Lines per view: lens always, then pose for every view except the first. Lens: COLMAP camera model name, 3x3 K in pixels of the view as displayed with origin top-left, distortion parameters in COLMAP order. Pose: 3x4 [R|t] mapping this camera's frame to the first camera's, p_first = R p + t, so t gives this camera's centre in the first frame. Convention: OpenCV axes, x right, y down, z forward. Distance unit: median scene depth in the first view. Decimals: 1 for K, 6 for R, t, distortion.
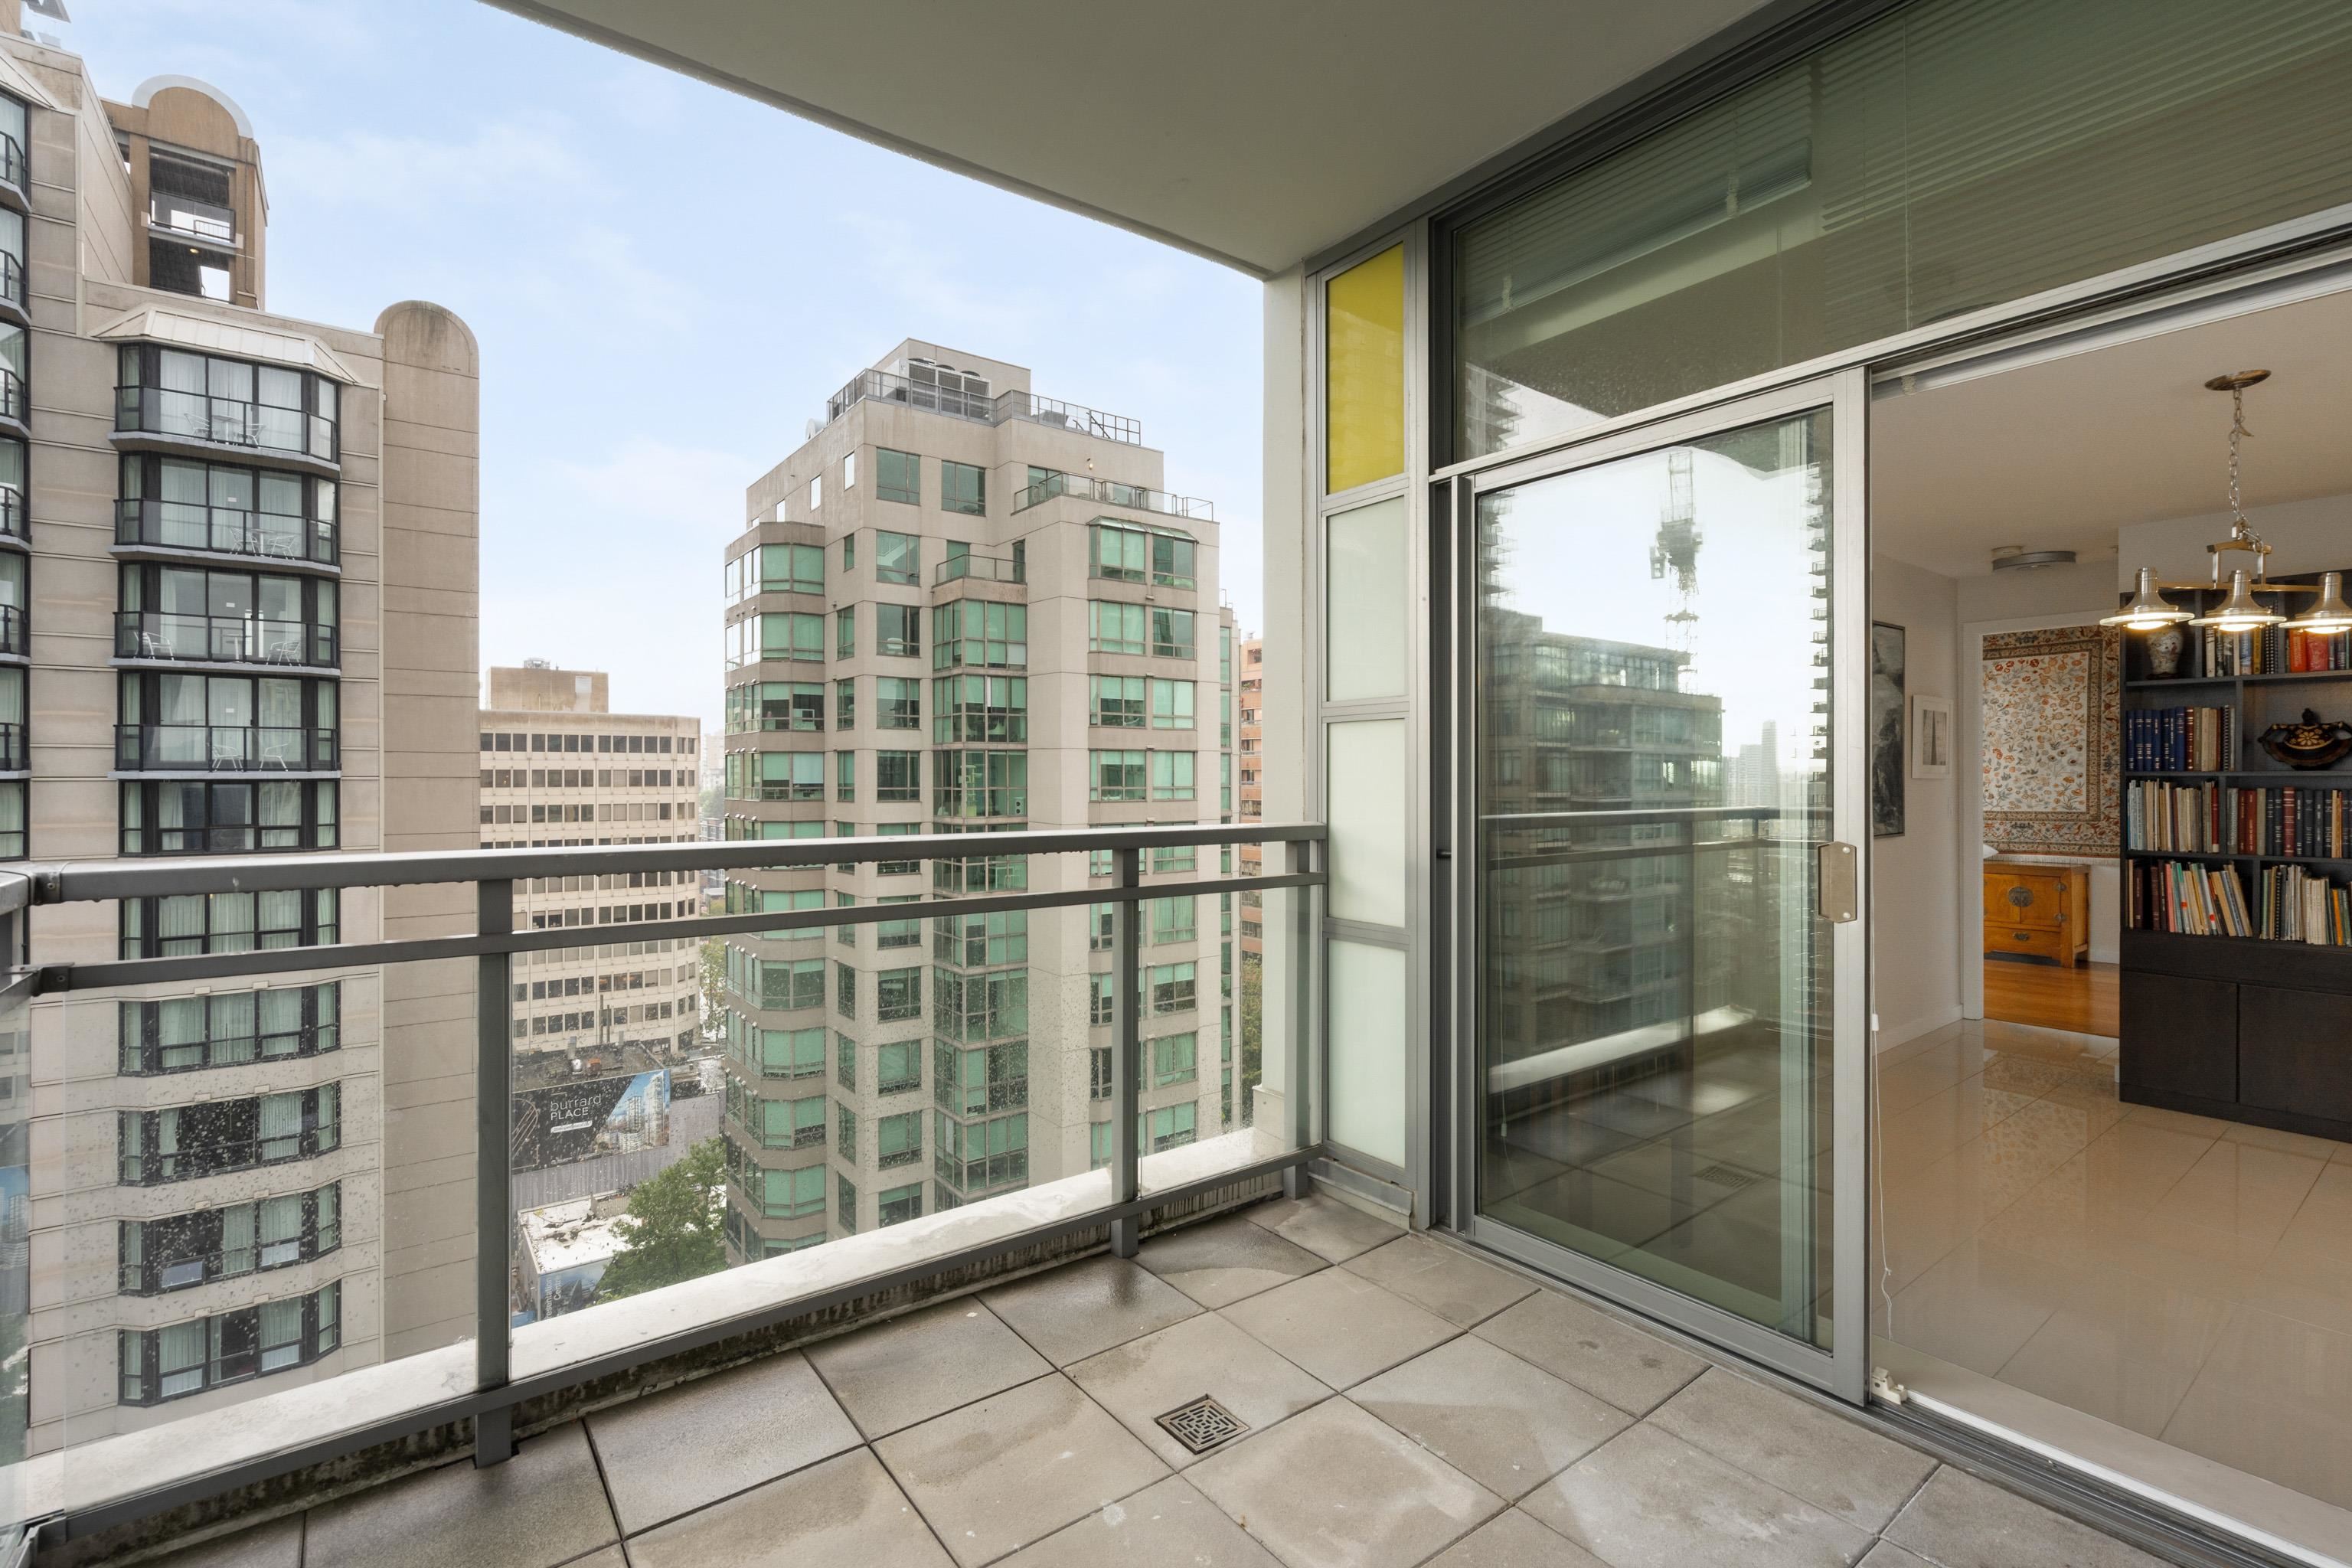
lens RADIAL K [[1072.0, 0, 1169.9], [0, 1072.0, 777.0], [0, 0, 1]] dist [-0.004041, 0.002158]
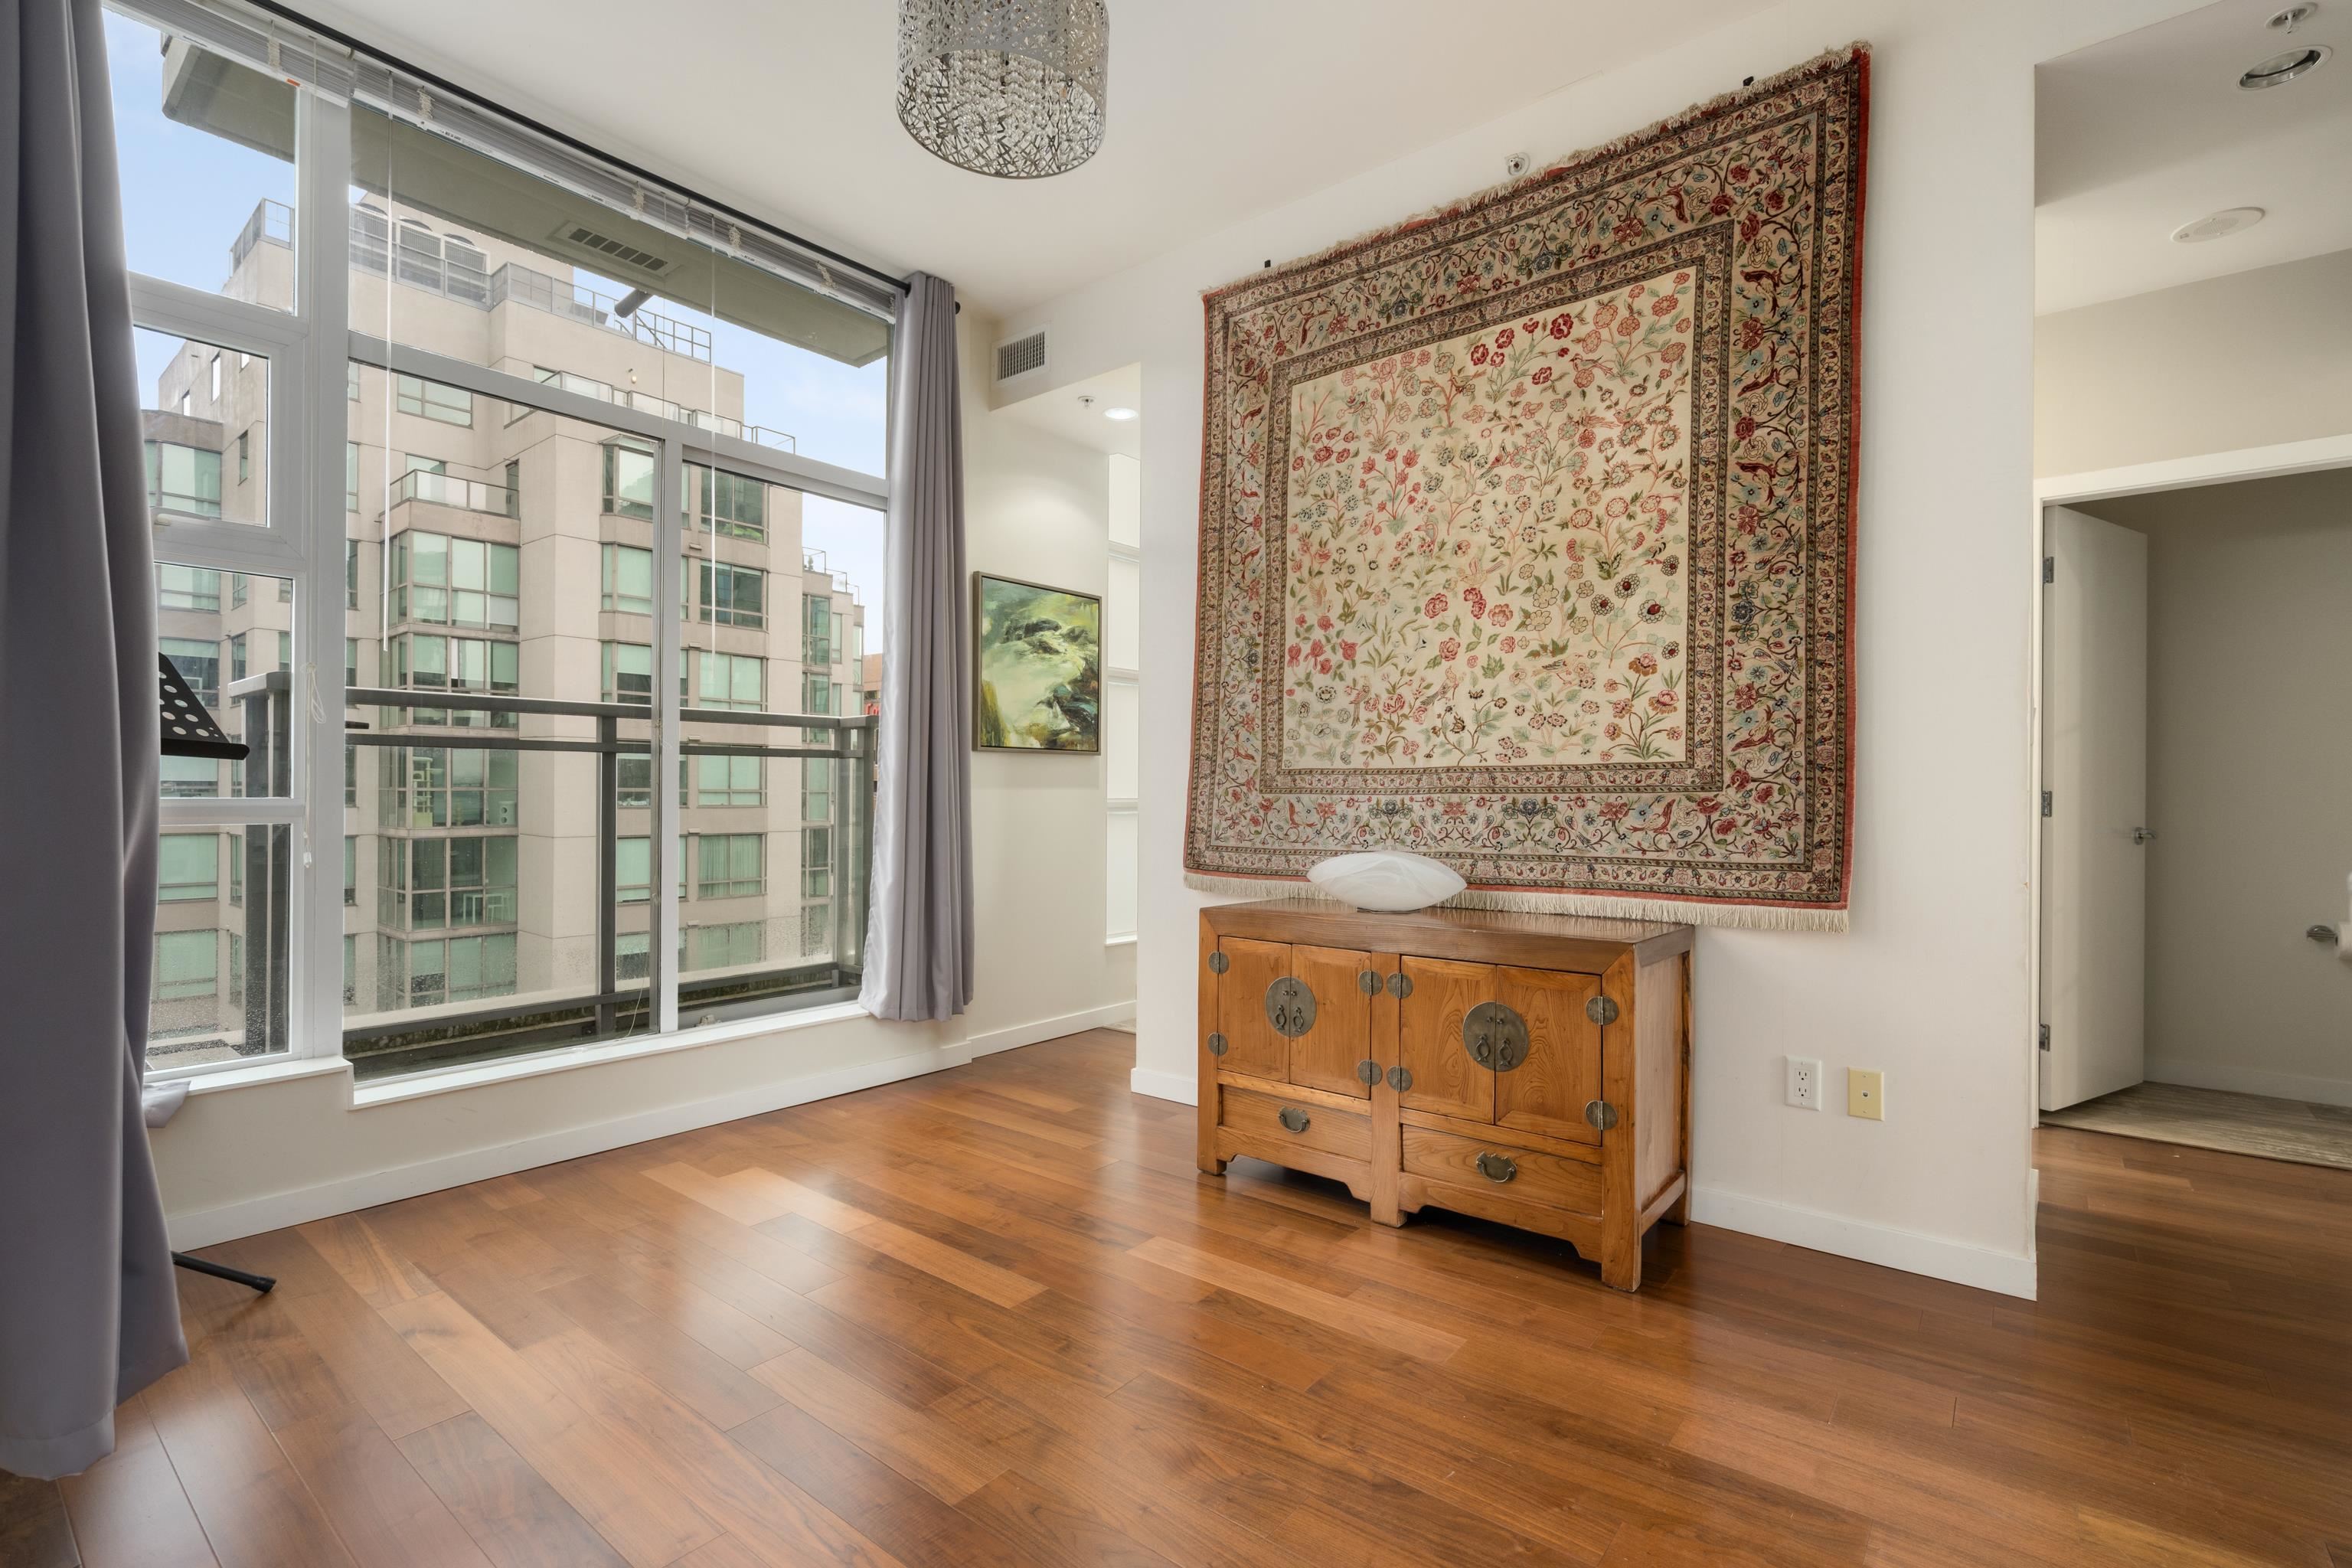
lens RADIAL K [[1072.0, 0, 1171.7], [0, 1072.0, 795.6], [0, 0, 1]] dist [-0.004041, 0.002158]
pose [[0.973424, 0.008284, 0.228859, 0.600680], [-0.008775, 0.999961, 0.001129, 0.041827], [-0.228840, -0.003108, 0.973459, 0.685690]]
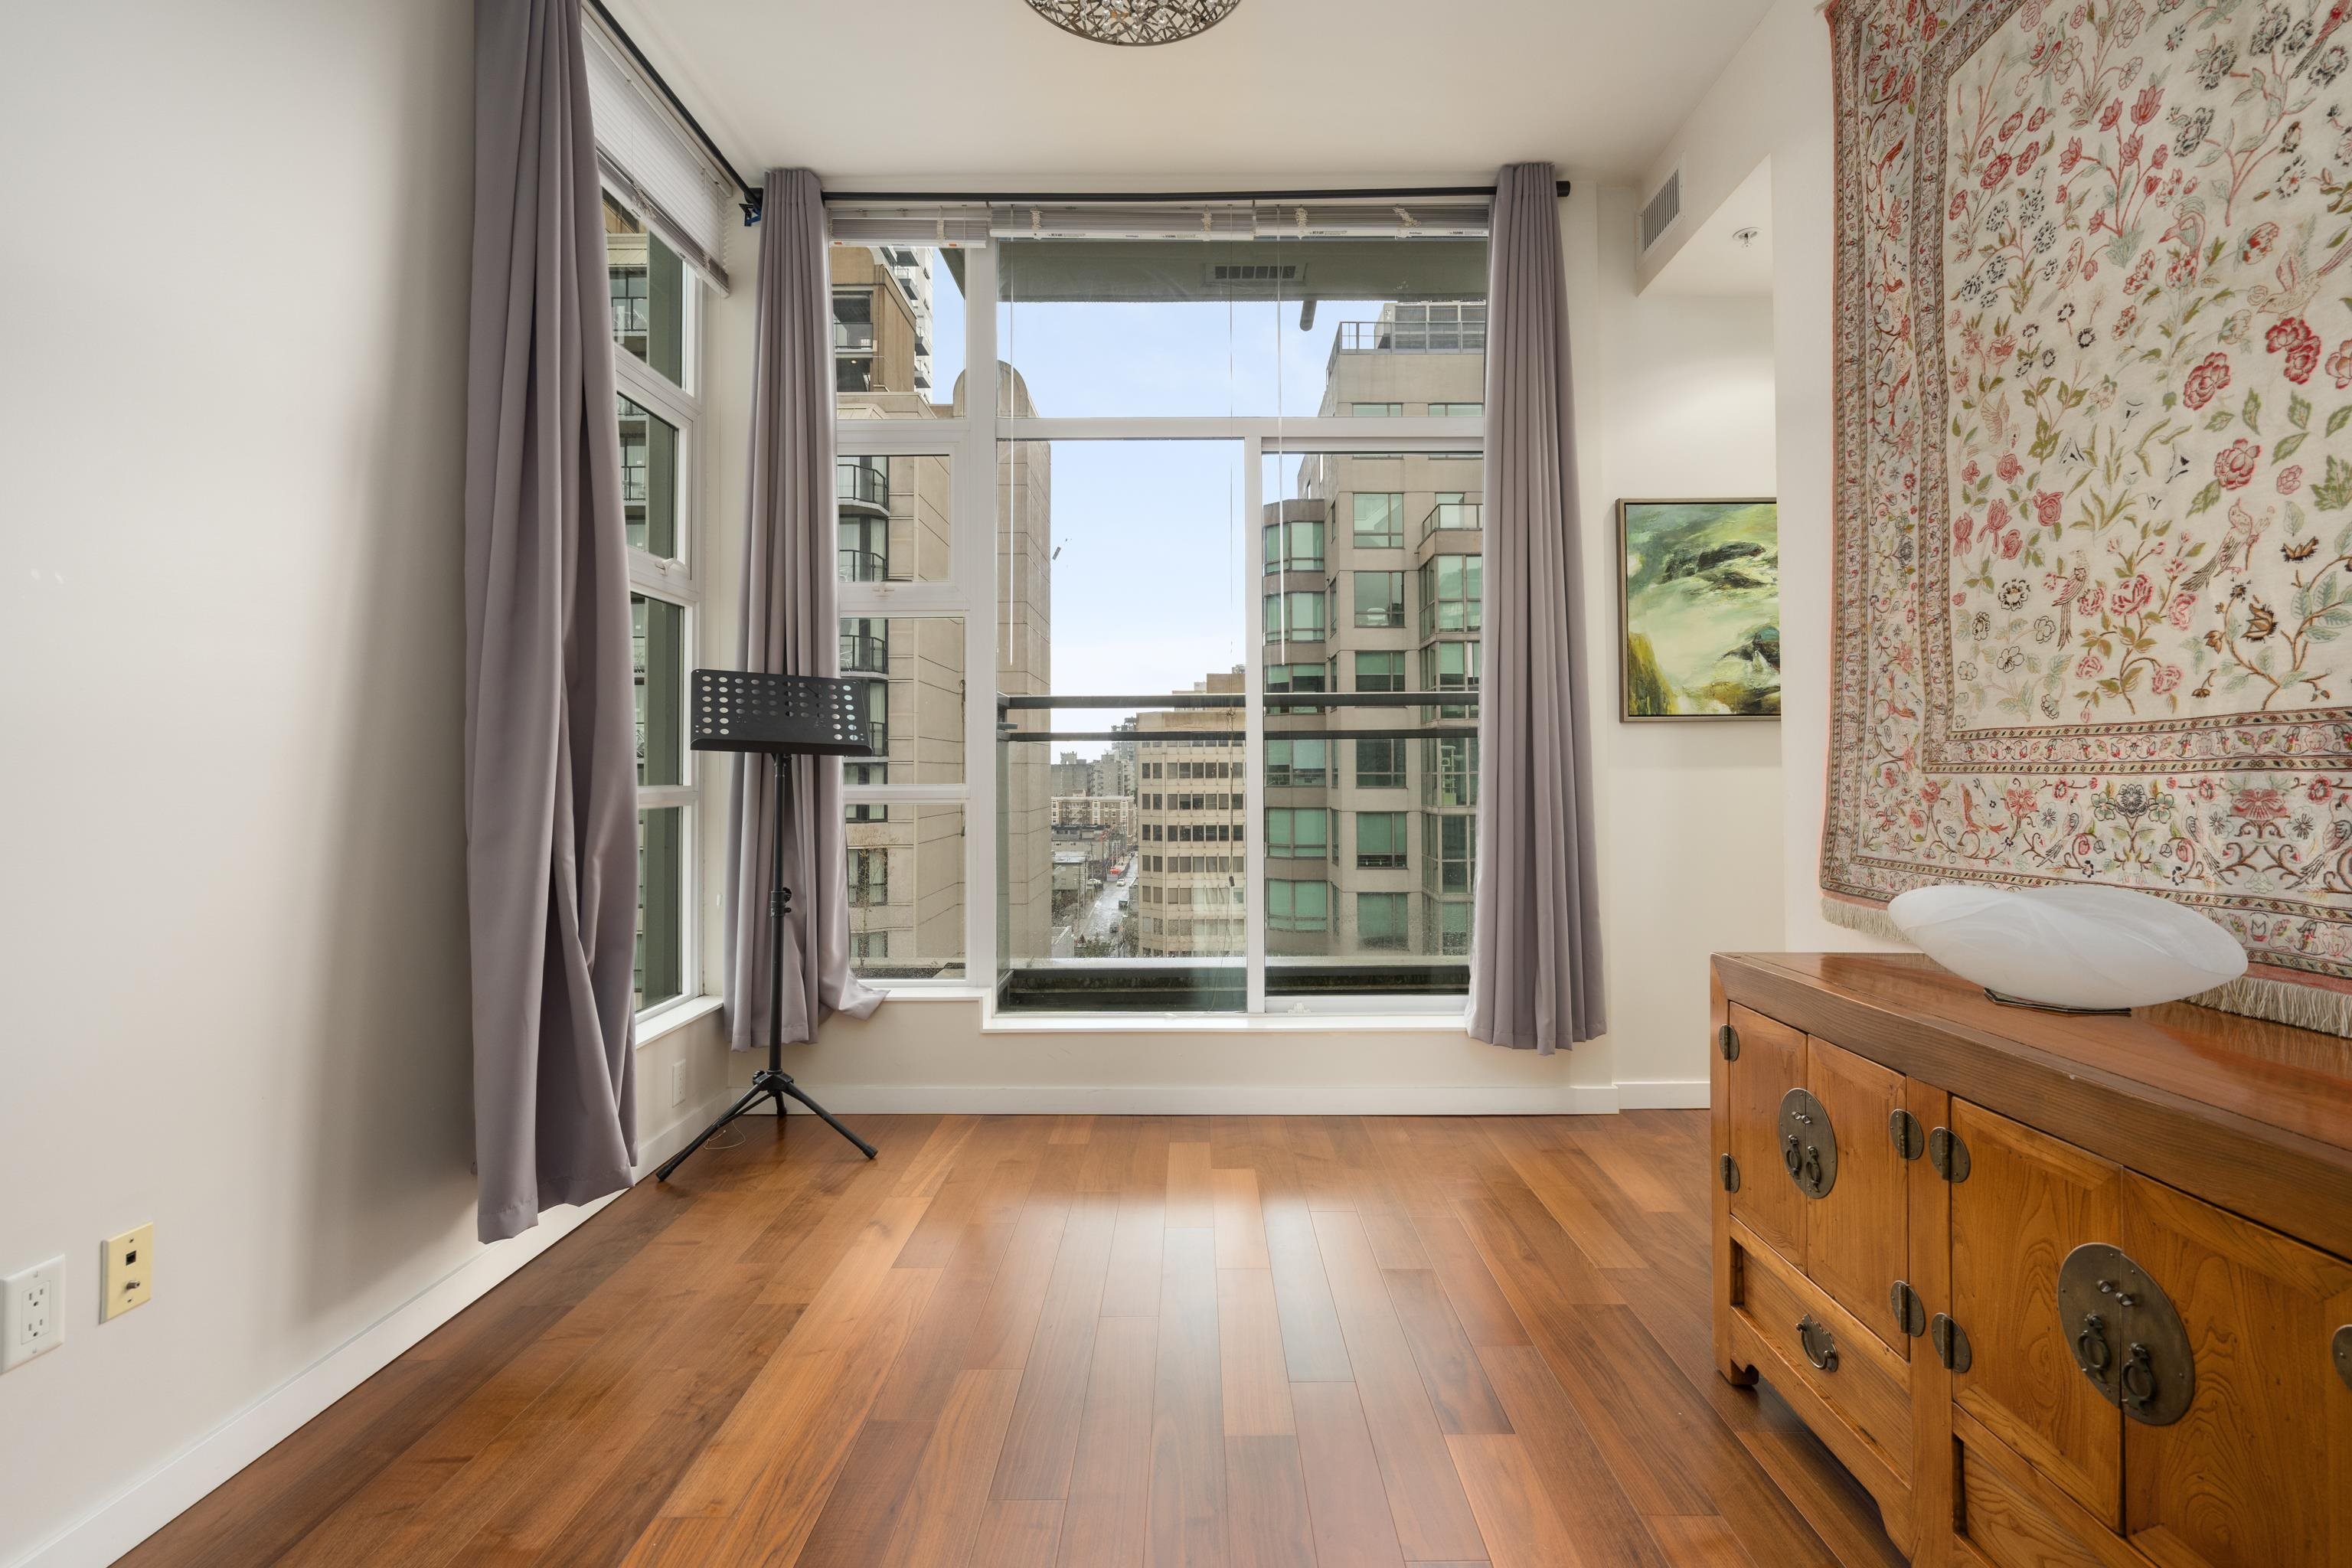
lens RADIAL K [[1072.0, 0, 1193.3], [0, 1072.0, 750.3], [0, 0, 1]] dist [-0.004041, 0.002158]
pose [[0.792010, -0.013493, -0.610358, 0.743914], [0.001372, 0.999793, -0.020321, 0.040666], [0.610506, 0.015257, 0.791865, 0.779960]]
